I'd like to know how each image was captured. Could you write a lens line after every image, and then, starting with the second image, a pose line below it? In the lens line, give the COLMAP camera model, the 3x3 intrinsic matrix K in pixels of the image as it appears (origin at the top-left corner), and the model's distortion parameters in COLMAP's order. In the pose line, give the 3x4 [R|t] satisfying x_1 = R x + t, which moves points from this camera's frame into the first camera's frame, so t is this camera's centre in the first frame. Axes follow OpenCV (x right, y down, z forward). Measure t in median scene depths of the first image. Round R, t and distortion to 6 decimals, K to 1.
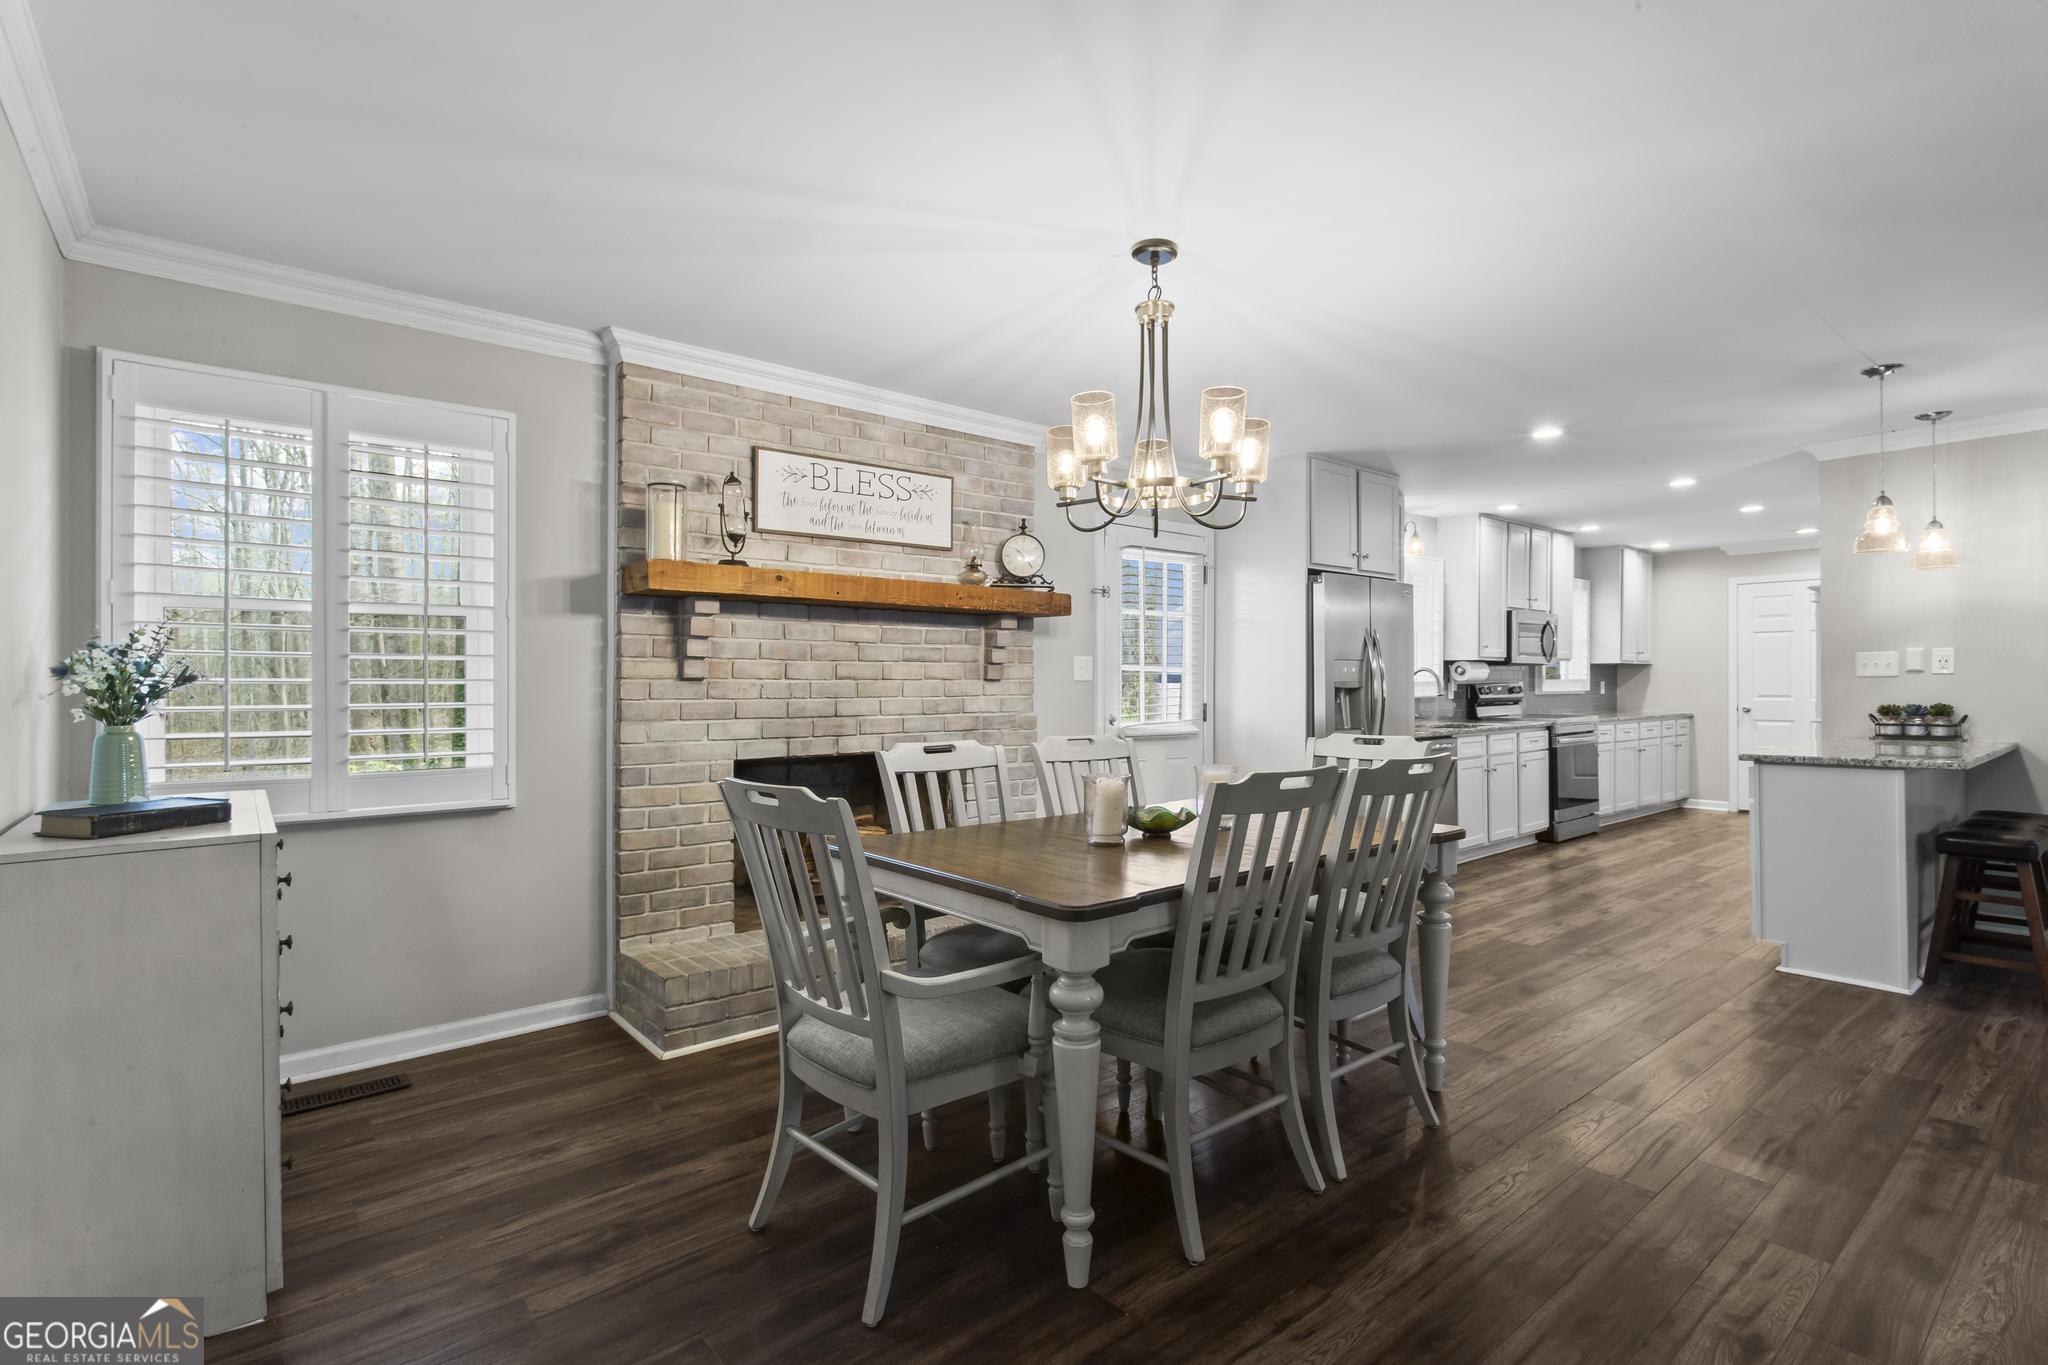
lens RADIAL K [[977.0, 0, 1004.8], [0, 977.0, 679.2], [0, 0, 1]] dist [-0.002713, 0.002781]
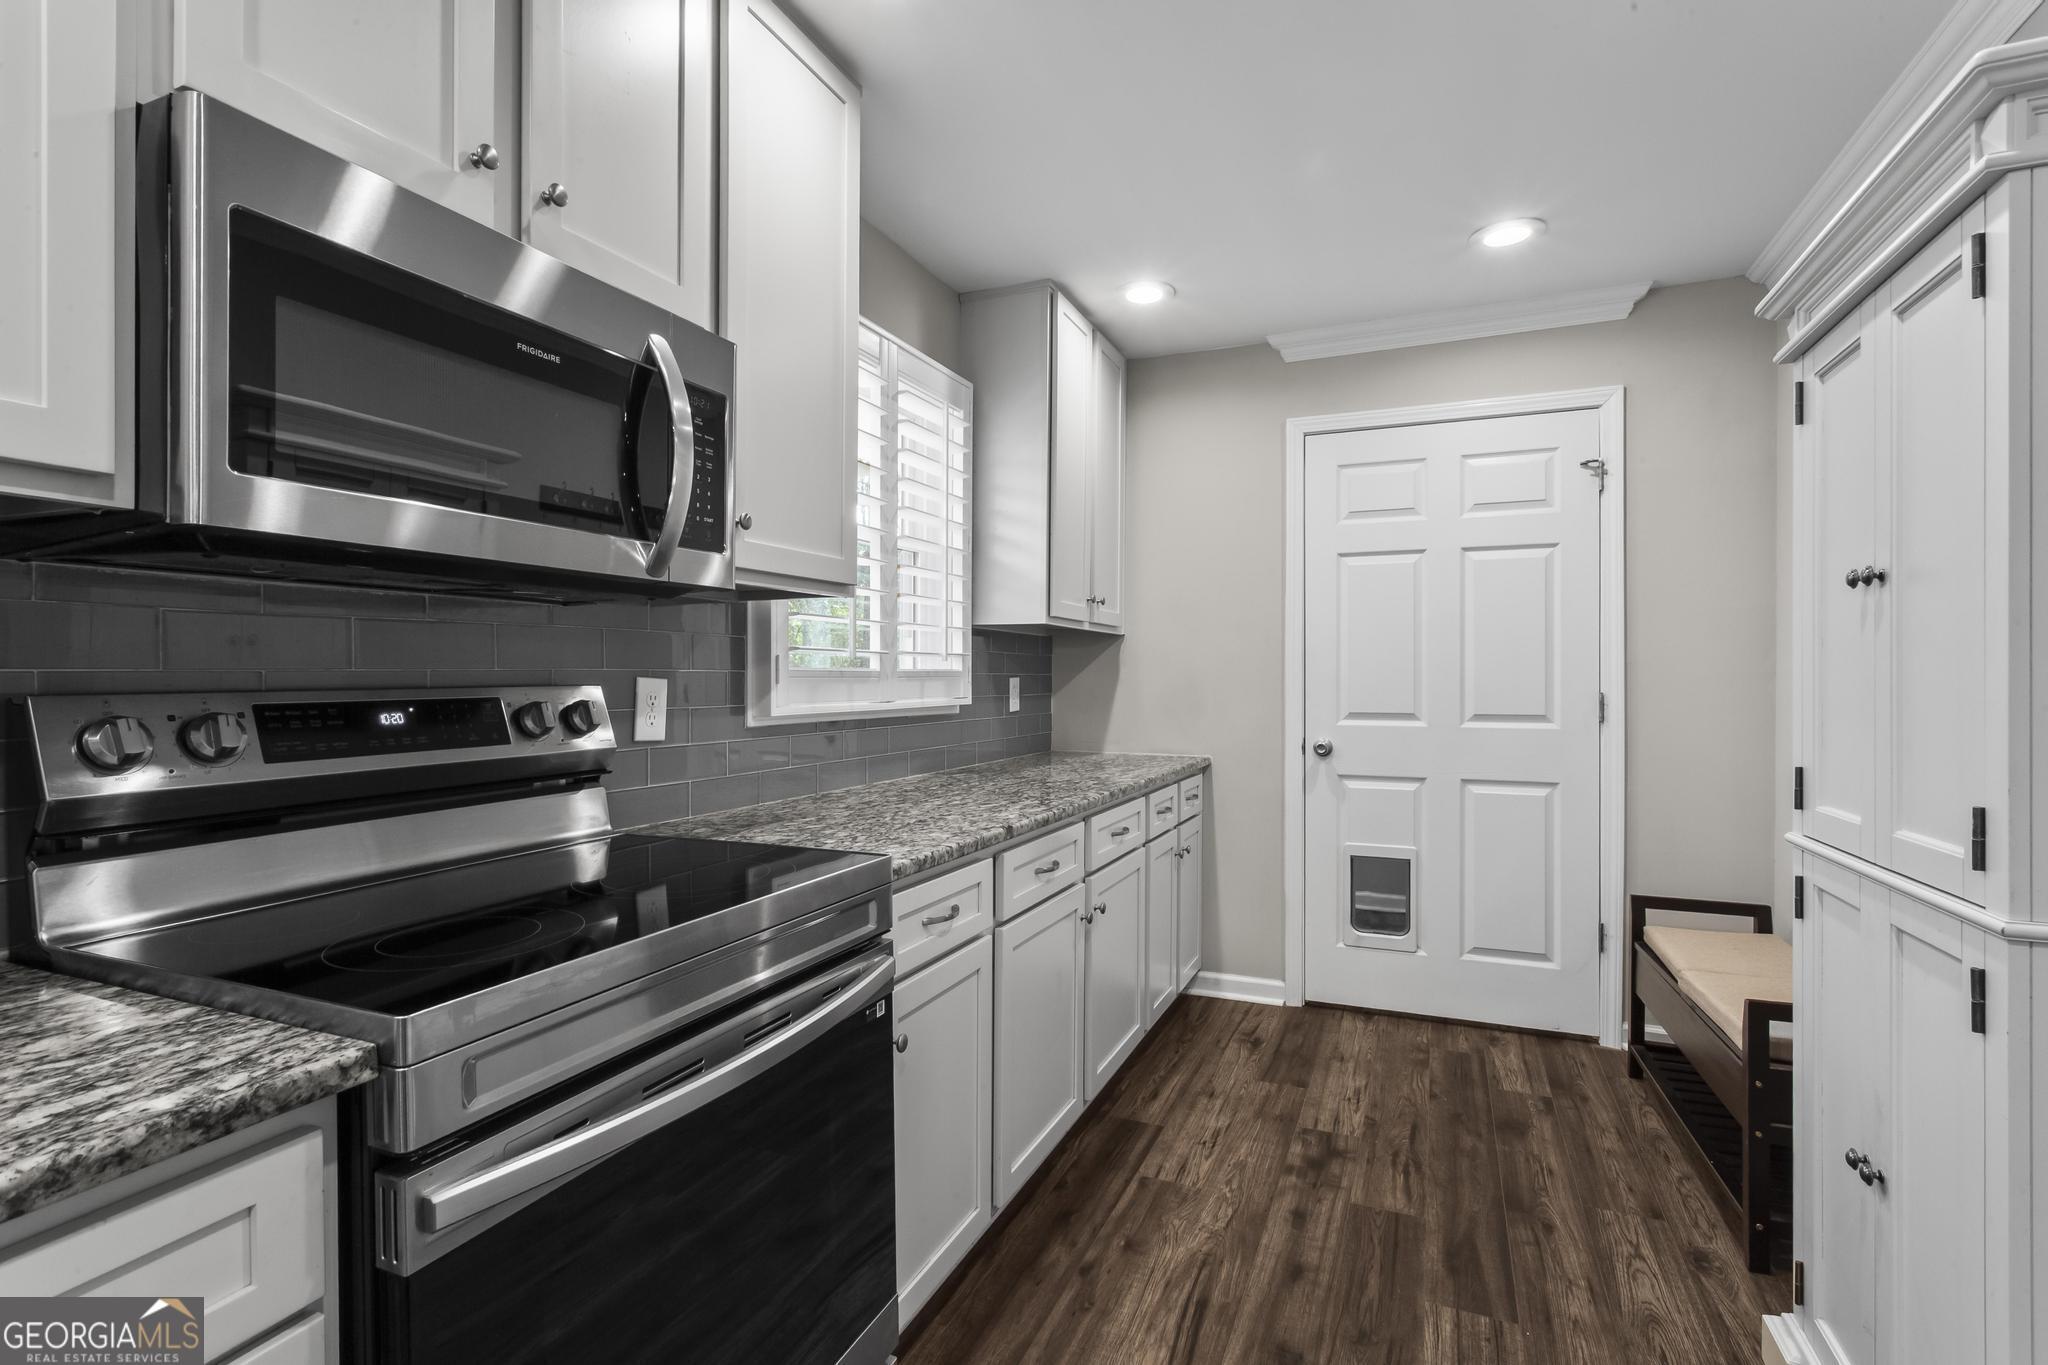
lens RADIAL K [[977.0, 0, 1014.7], [0, 977.0, 678.5], [0, 0, 1]] dist [-0.002713, 0.002781]
pose [[0.888569, -0.000426, 0.458744, 0.945333], [-0.001160, 0.999994, 0.003175, 0.002907], [-0.458742, -0.003353, 0.888563, 1.428960]]
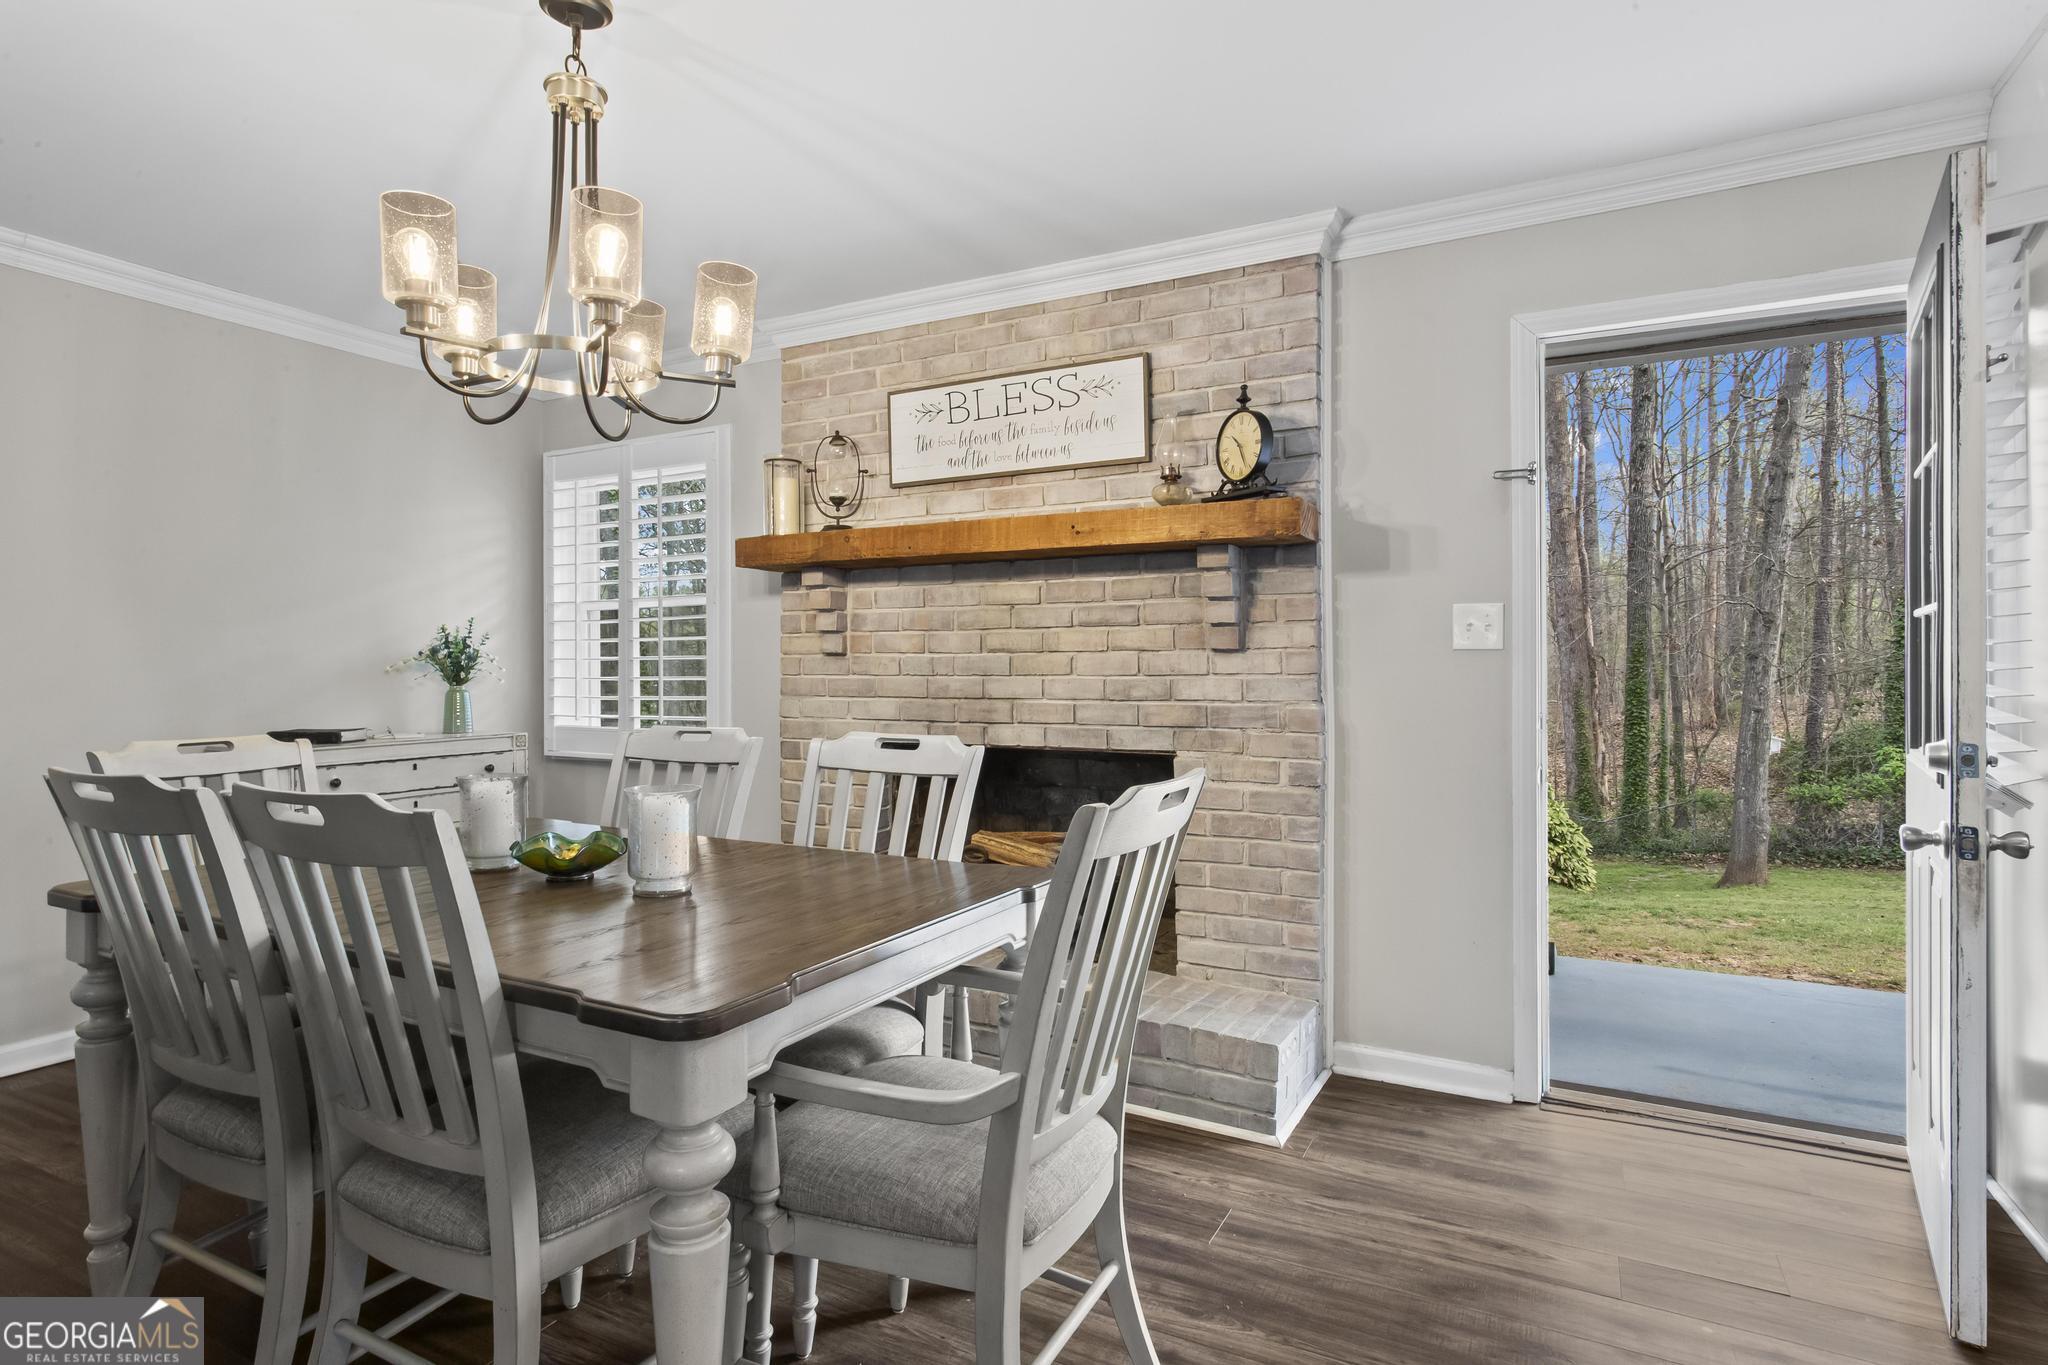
lens RADIAL K [[1052.3, 0, 1013.9], [0, 1052.3, 670.0], [0, 0, 1]] dist [-0.009522, 0.007479]
pose [[0.391024, 0.001676, -0.920379, 0.587853], [0.006228, 0.999971, 0.004467, 0.010034], [0.920359, -0.007479, 0.391002, 0.632285]]
